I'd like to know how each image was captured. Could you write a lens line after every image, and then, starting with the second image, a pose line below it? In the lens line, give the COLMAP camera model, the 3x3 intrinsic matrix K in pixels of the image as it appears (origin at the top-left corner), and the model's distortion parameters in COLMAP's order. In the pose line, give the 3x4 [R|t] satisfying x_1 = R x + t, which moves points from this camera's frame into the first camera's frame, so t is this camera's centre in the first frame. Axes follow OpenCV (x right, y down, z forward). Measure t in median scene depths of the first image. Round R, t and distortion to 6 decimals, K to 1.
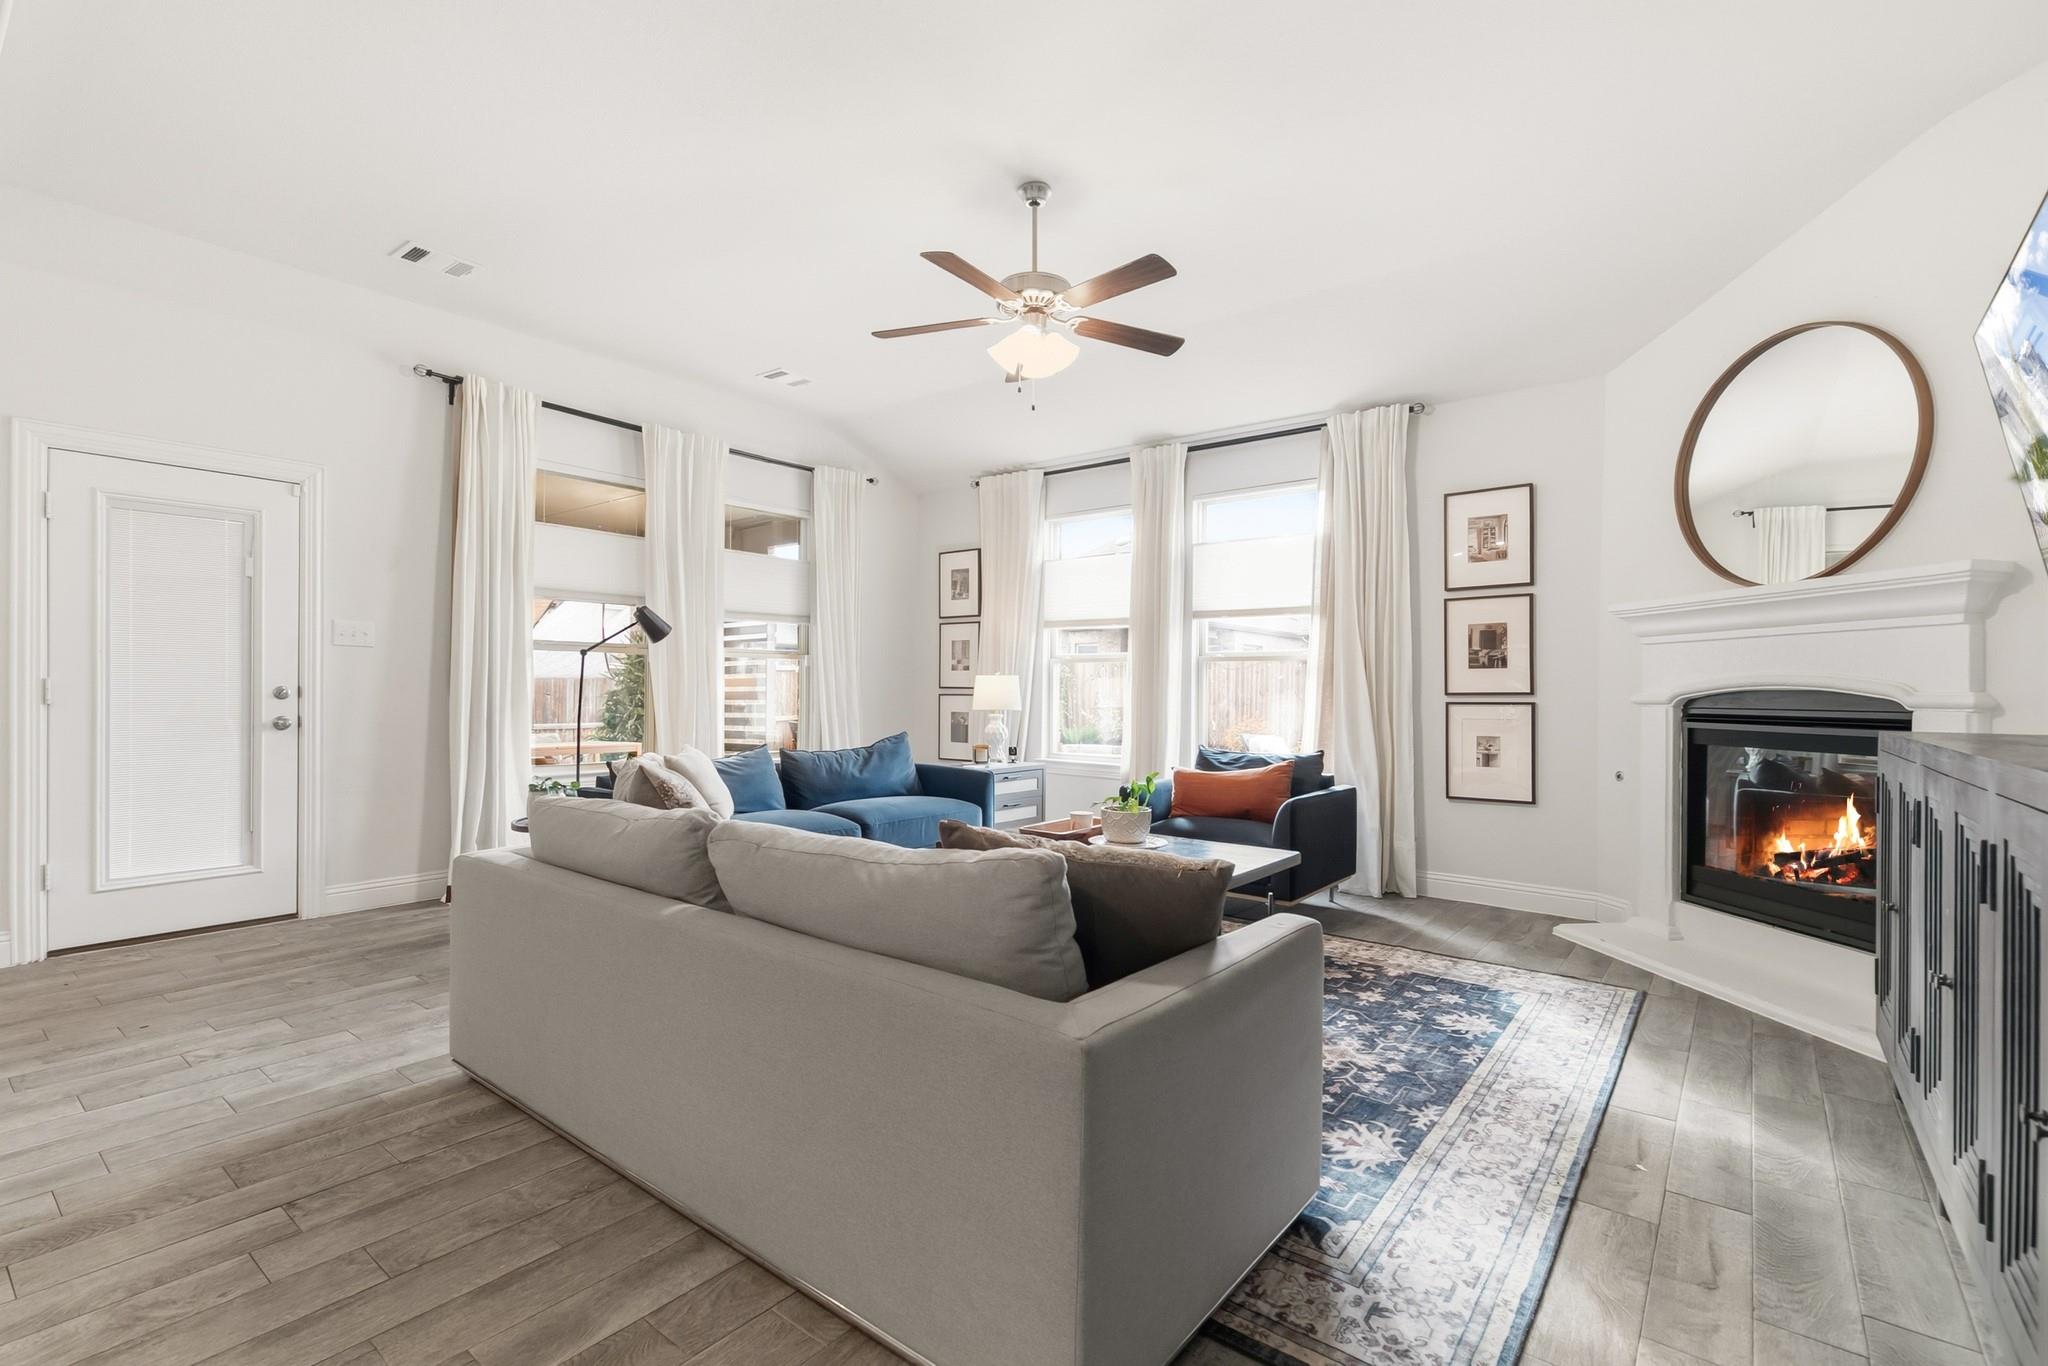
lens RADIAL K [[930.5, 0, 1020.1], [0, 930.5, 680.4], [0, 0, 1]] dist [0.014385, -0.002883]
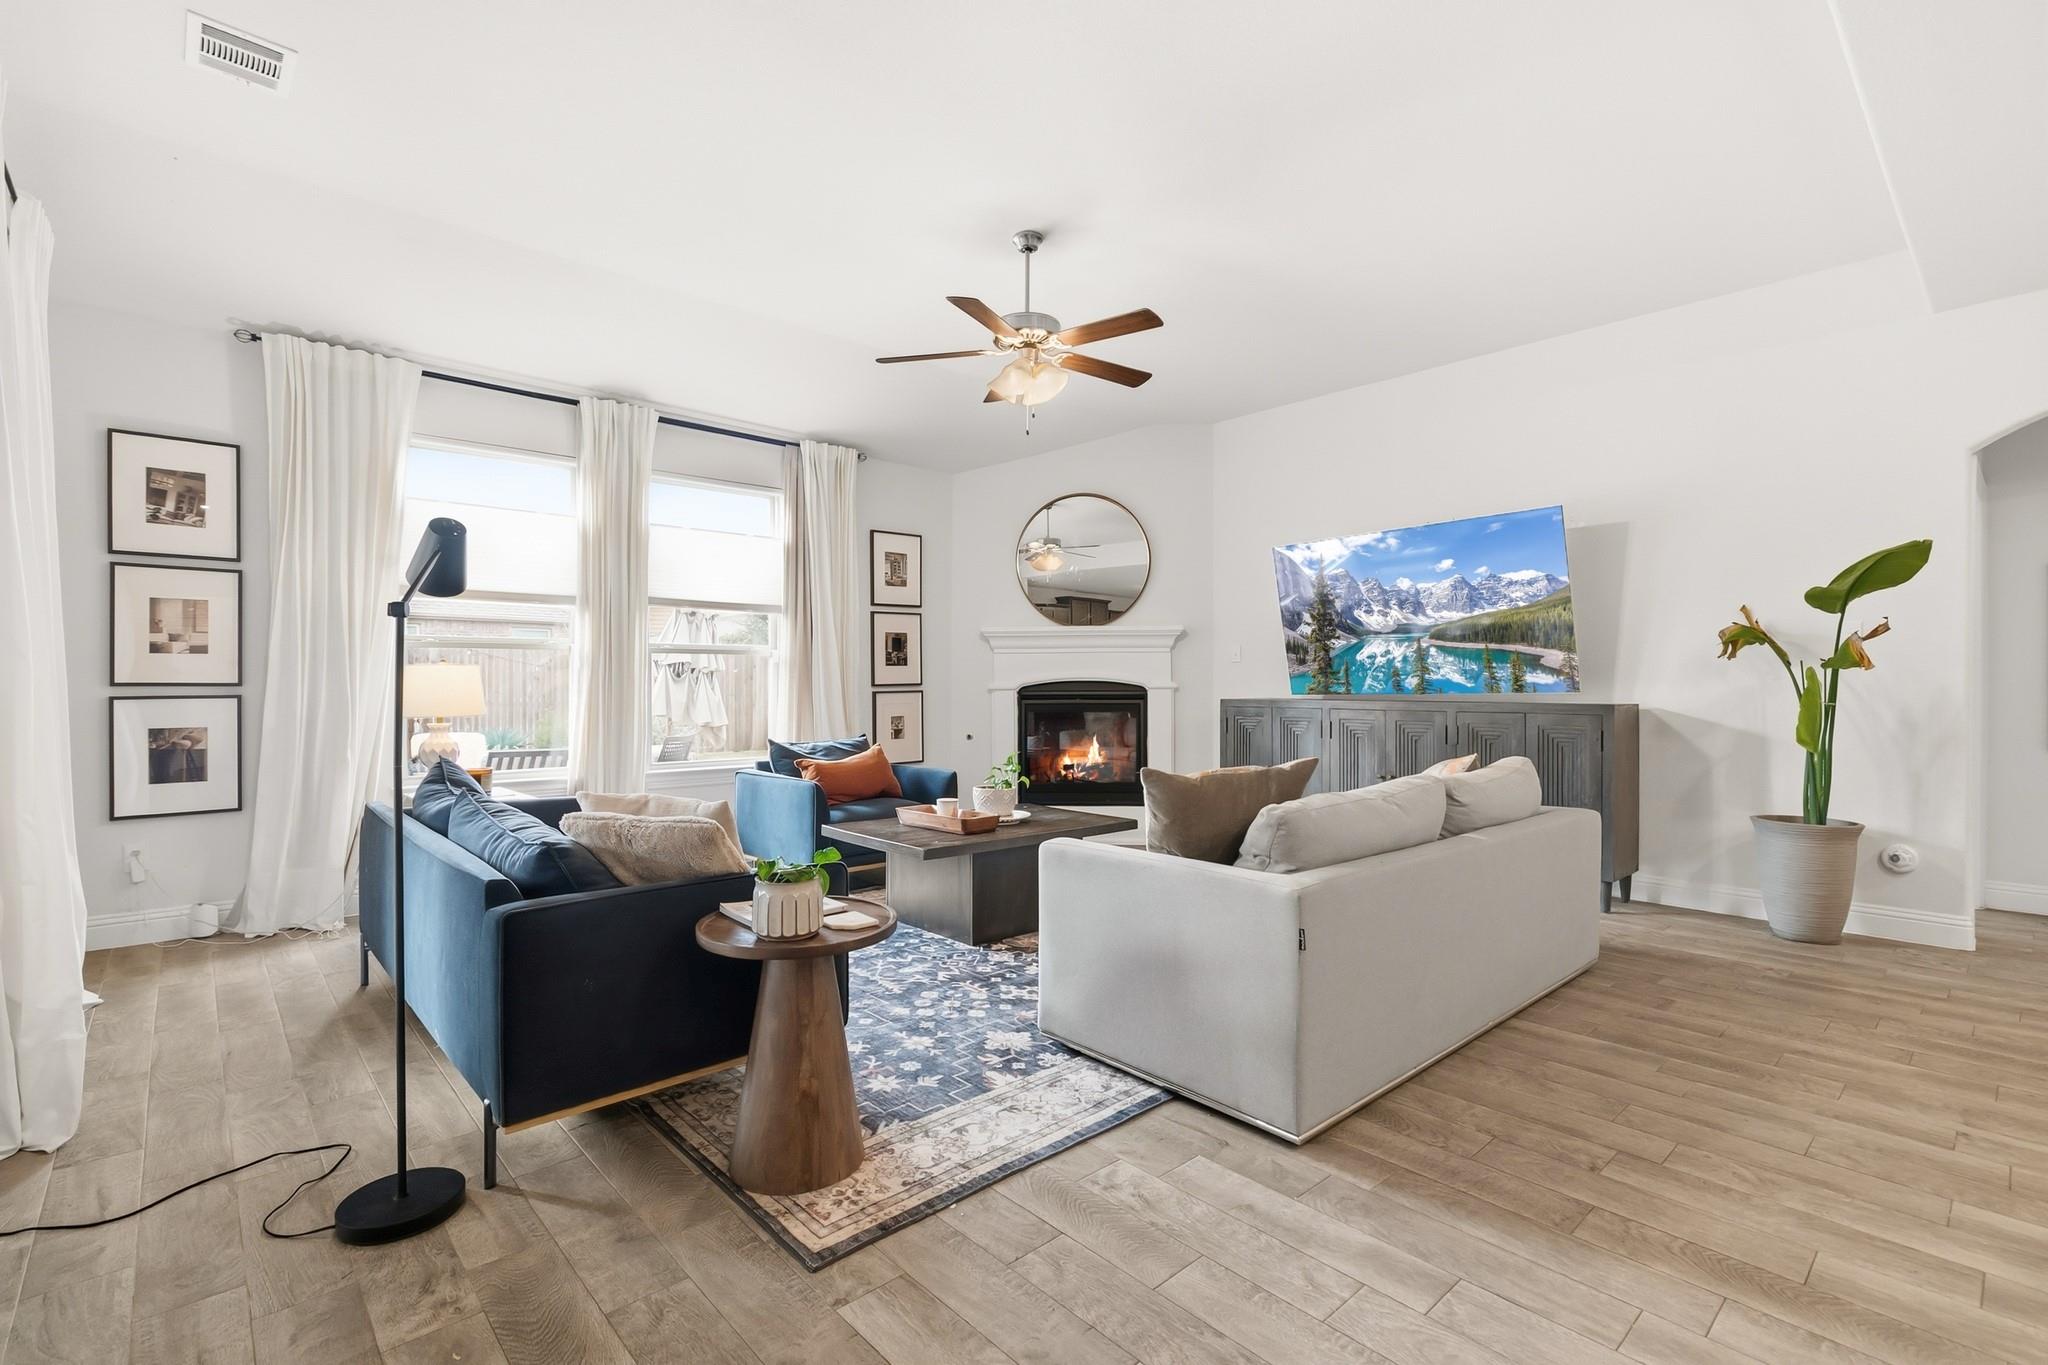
lens RADIAL K [[930.5, 0, 1021.2], [0, 930.5, 678.8], [0, 0, 1]] dist [0.014385, -0.002883]
pose [[0.154266, -0.005491, 0.988014, -0.867617], [-0.007076, 0.999953, 0.006662, -0.004348], [-0.988004, -0.008019, 0.154220, 0.665161]]
